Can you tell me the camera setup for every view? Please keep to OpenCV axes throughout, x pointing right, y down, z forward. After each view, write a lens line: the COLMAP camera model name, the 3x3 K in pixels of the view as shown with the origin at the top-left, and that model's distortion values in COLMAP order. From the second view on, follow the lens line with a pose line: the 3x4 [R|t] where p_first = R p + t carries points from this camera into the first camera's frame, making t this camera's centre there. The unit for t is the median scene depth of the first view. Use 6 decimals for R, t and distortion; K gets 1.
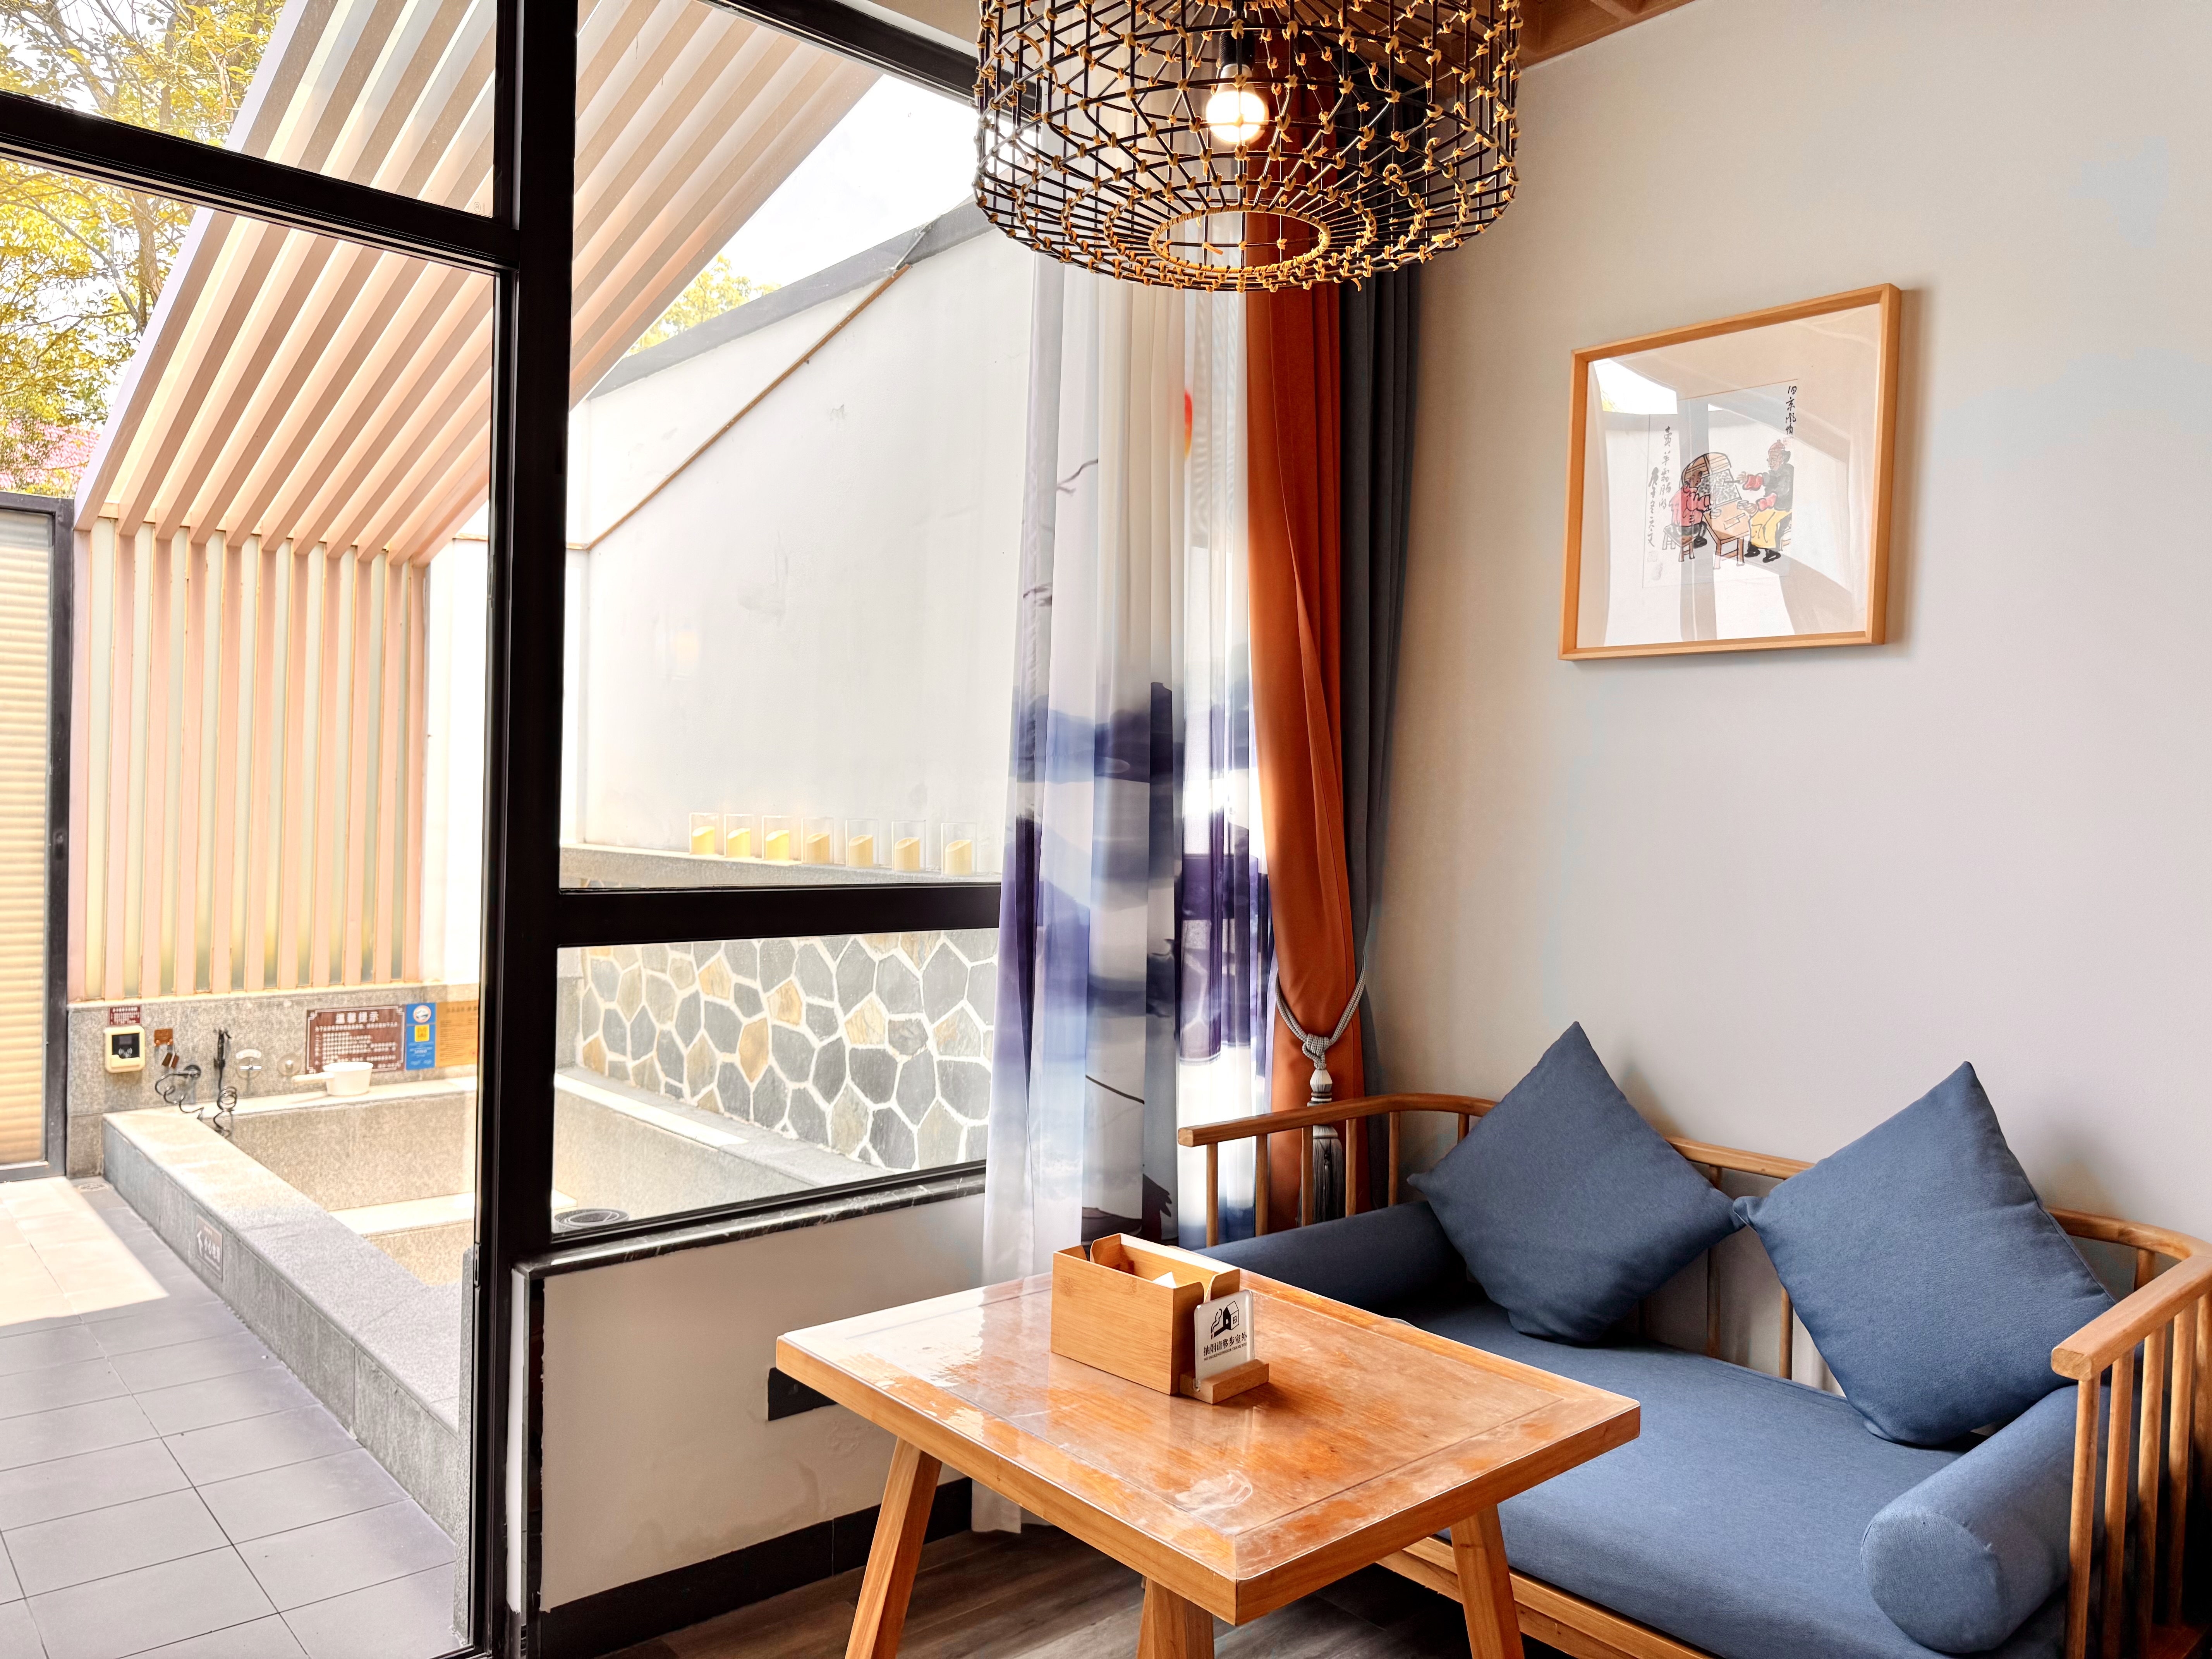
lens RADIAL K [[1565.5, 0, 1090.4], [0, 1565.5, 829.6], [0, 0, 1]] dist [0.062435, -0.088667]
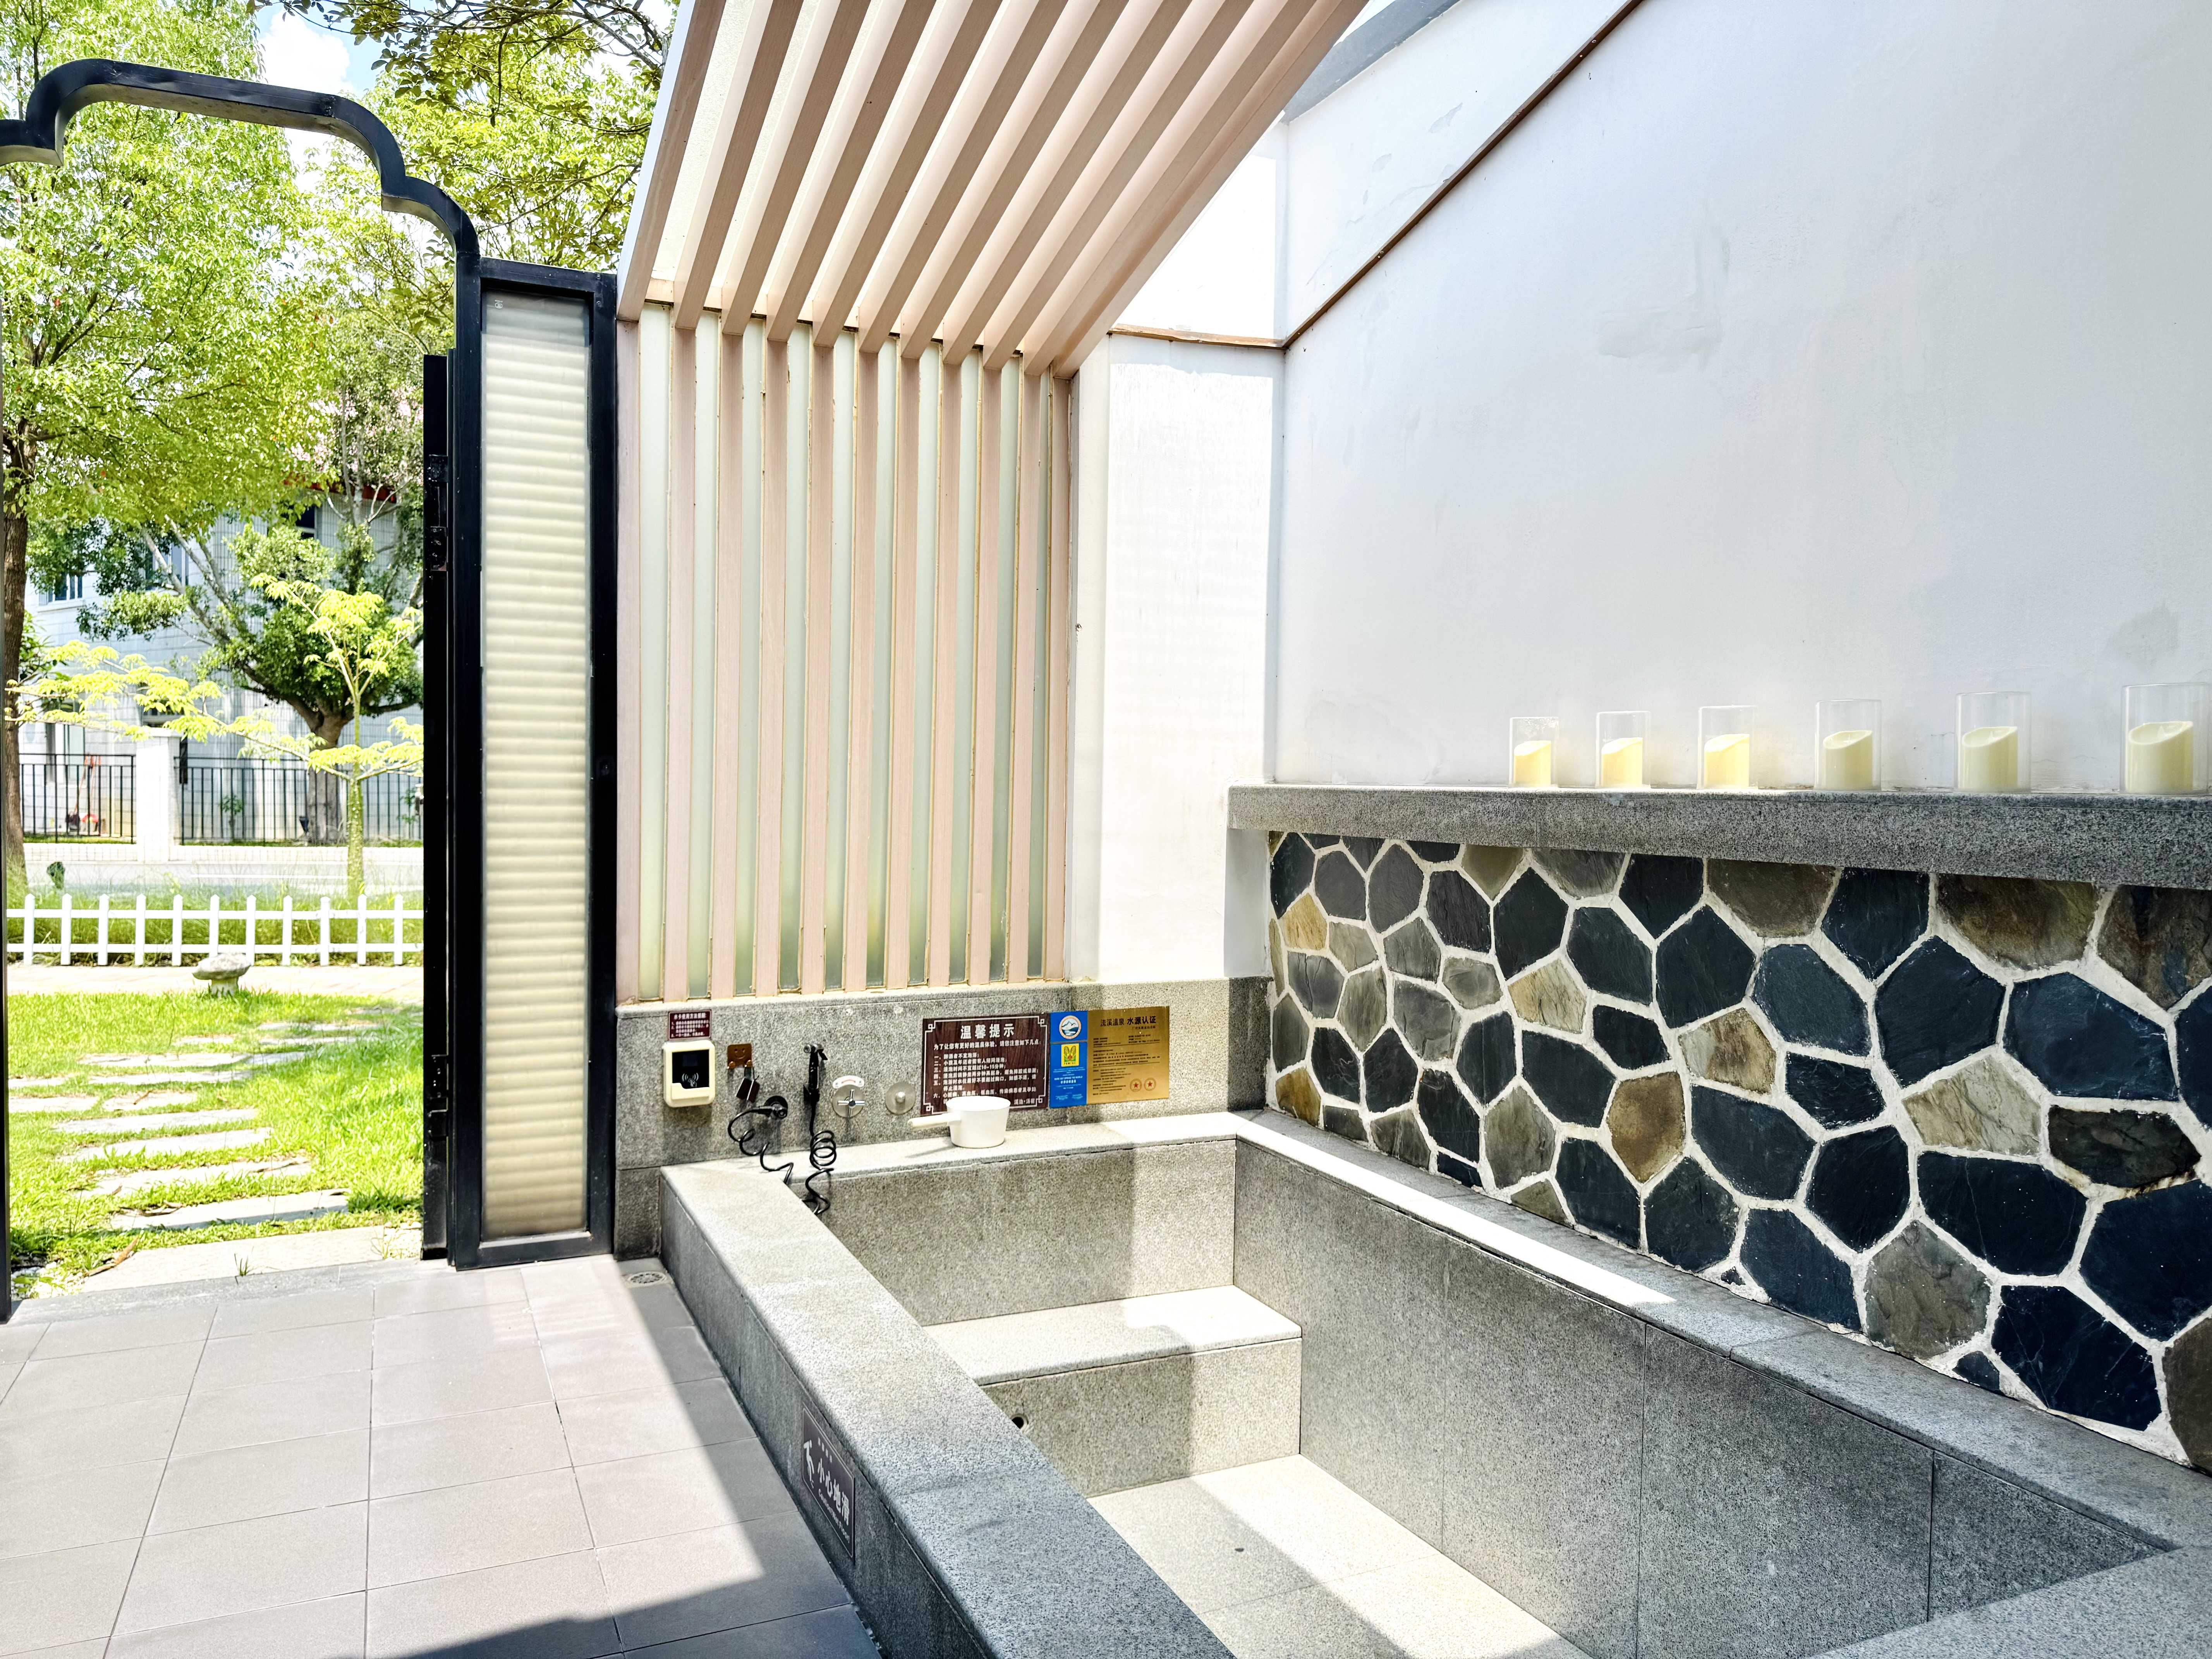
lens RADIAL K [[1565.5, 0, 1105.0], [0, 1565.5, 831.9], [0, 0, 1]] dist [0.062435, -0.088667]
pose [[0.959232, 0.001629, -0.282617, -0.239603], [0.002504, 0.999895, 0.014263, 0.024052], [0.282610, -0.014389, 0.959127, 0.389877]]
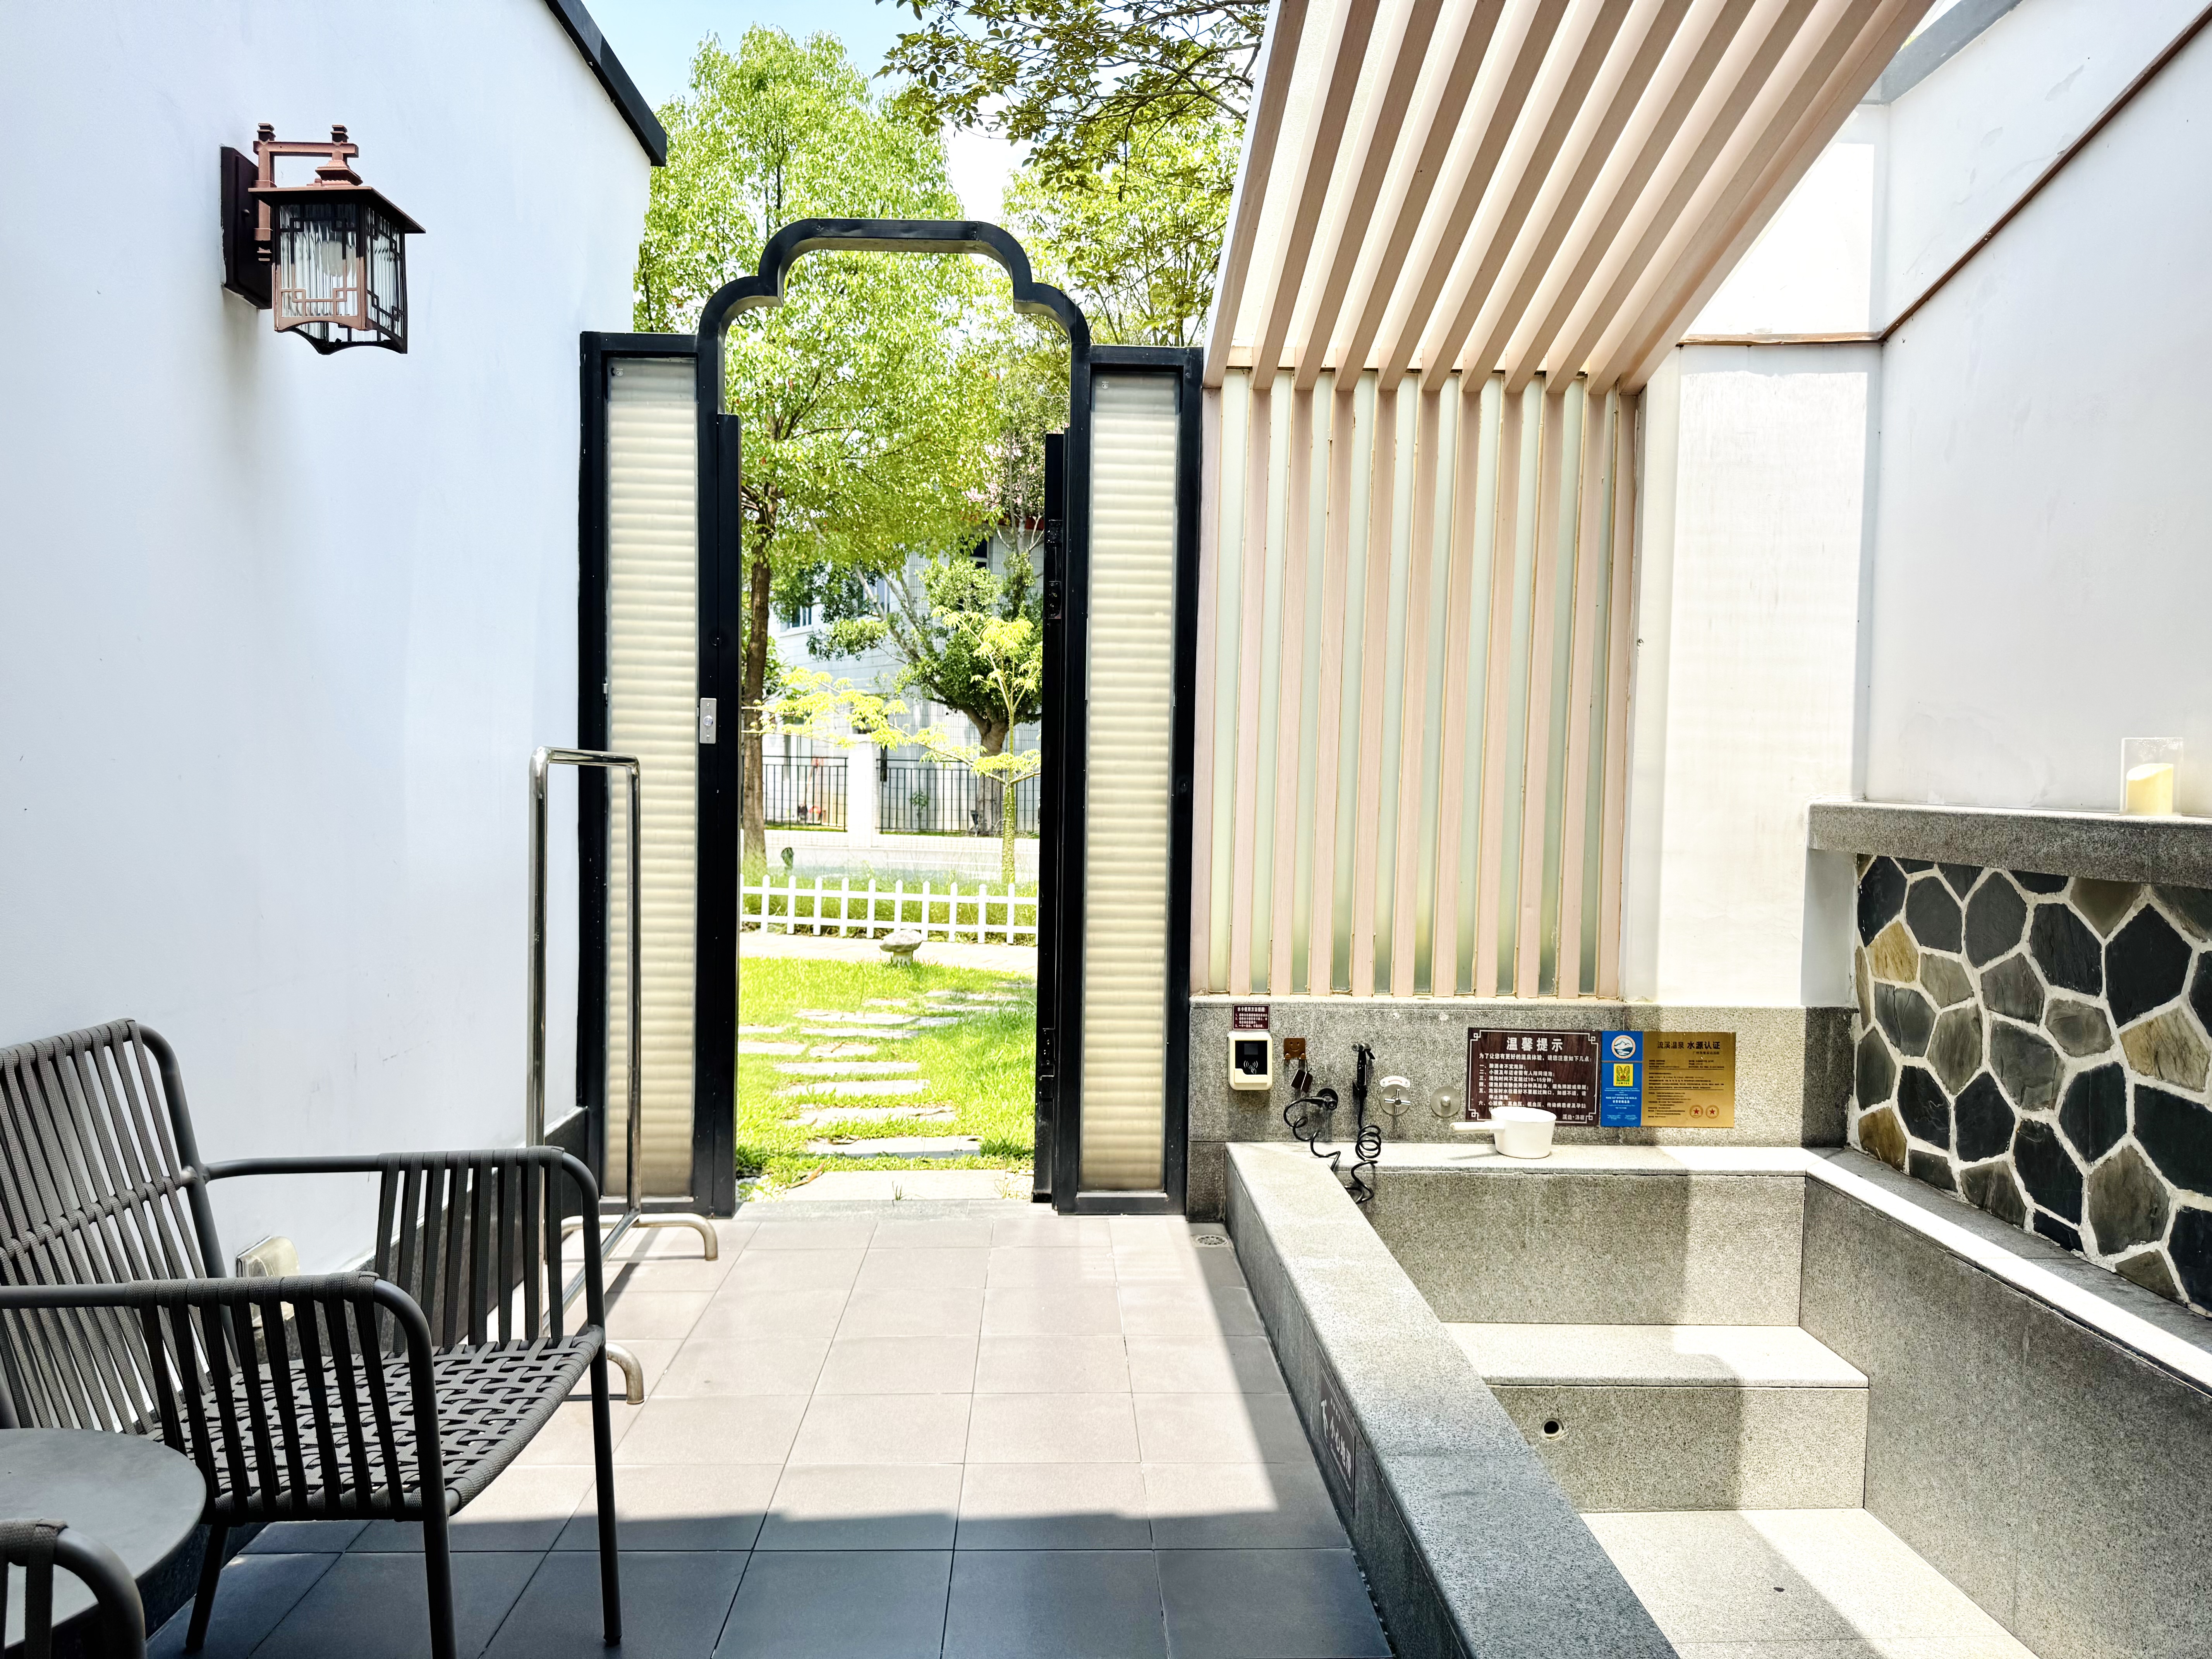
lens RADIAL K [[1565.5, 0, 1100.3], [0, 1565.5, 835.9], [0, 0, 1]] dist [0.062435, -0.088667]
pose [[0.778113, 0.019970, -0.627807, -0.190560], [-0.009174, 0.999749, 0.020430, 0.014837], [0.628057, -0.010137, 0.778101, 0.361458]]
